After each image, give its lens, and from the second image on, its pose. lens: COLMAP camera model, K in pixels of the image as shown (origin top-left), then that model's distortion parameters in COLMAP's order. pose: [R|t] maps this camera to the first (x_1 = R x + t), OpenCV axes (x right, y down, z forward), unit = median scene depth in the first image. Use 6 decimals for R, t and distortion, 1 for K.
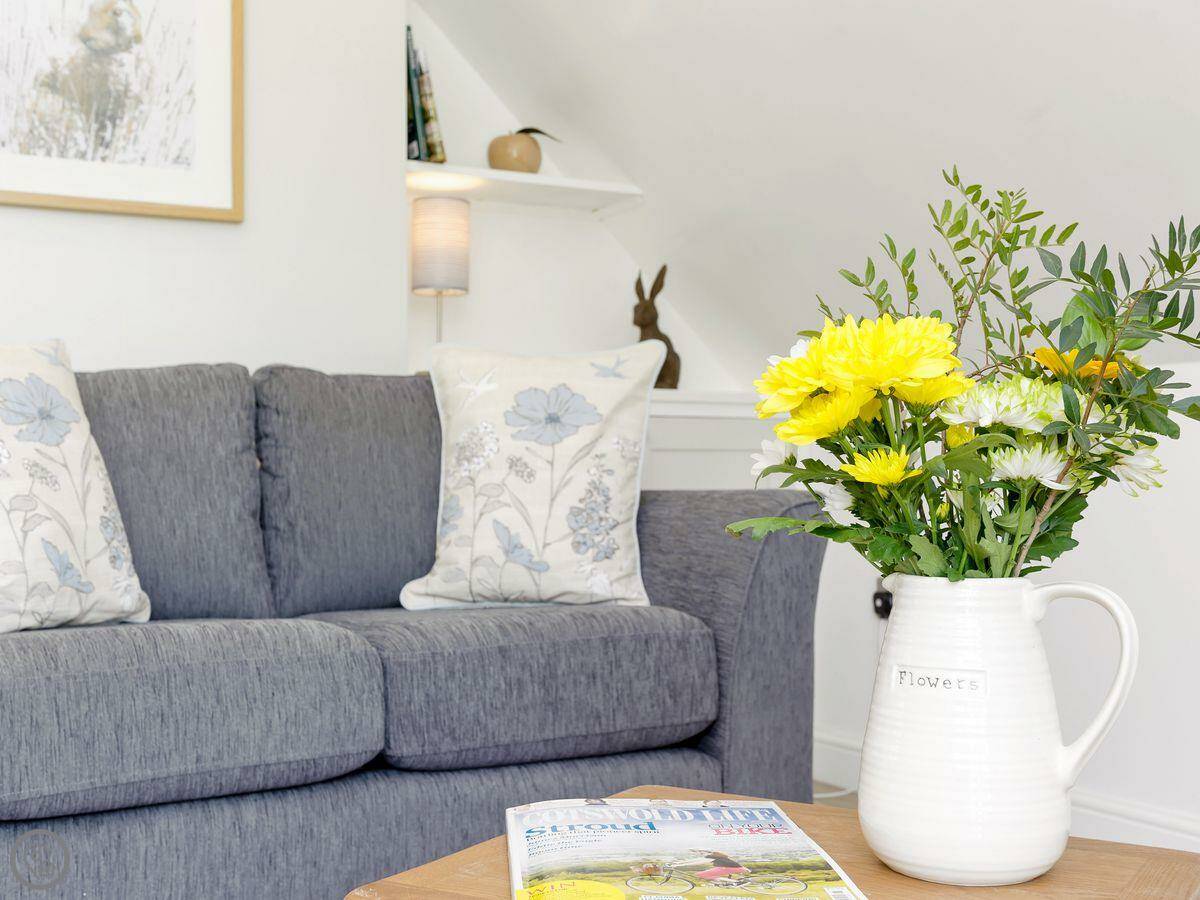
lens RADIAL K [[1402.7, 0, 600.0], [0, 1402.7, 450.0], [0, 0, 1]] dist [-0.033664, 0.017178]
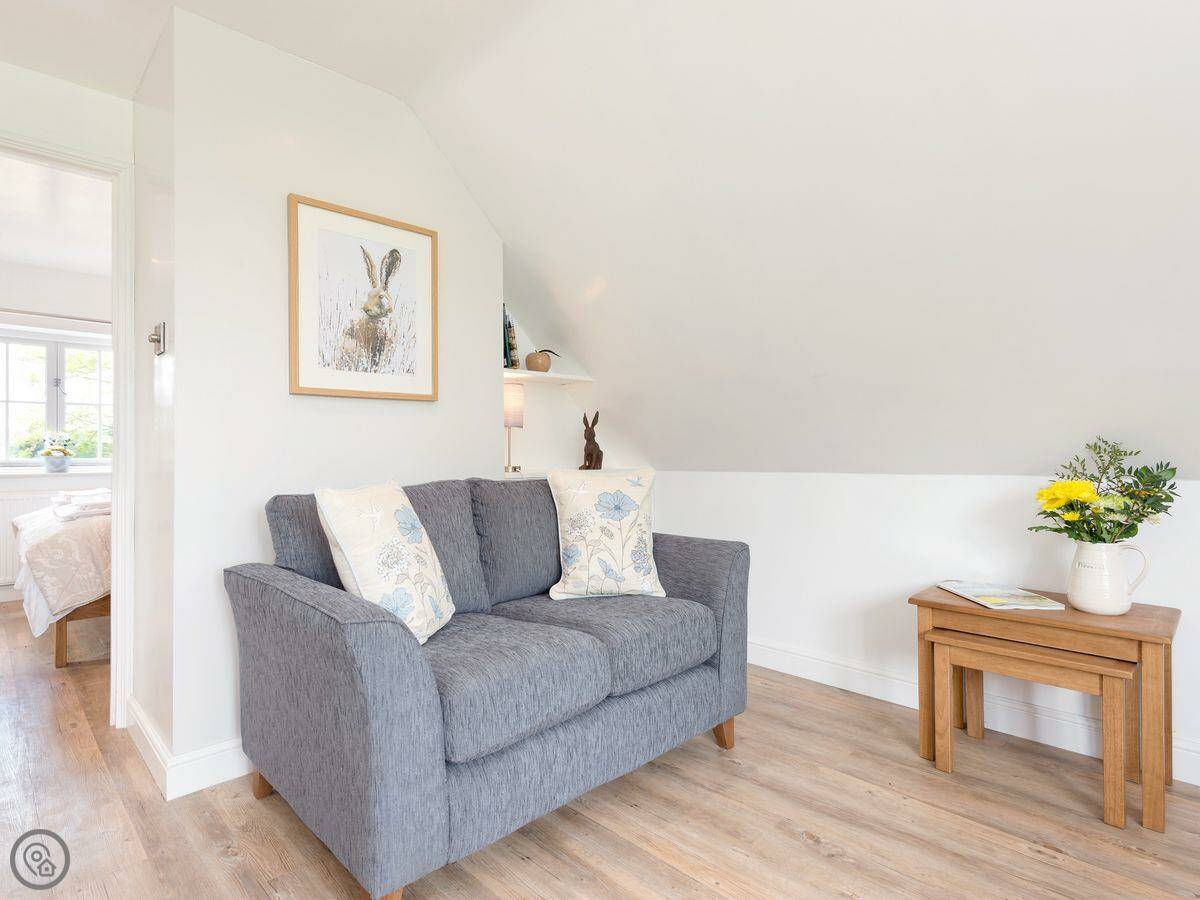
lens RADIAL K [[622.6, 0, 552.5], [0, 622.6, 450.5], [0, 0, 1]] dist [0.000476, -0.000447]
pose [[0.973968, -0.000756, 0.226686, -0.341854], [-0.003821, 0.999798, 0.019755, -0.126220], [-0.226655, -0.020107, 0.973767, 0.088201]]
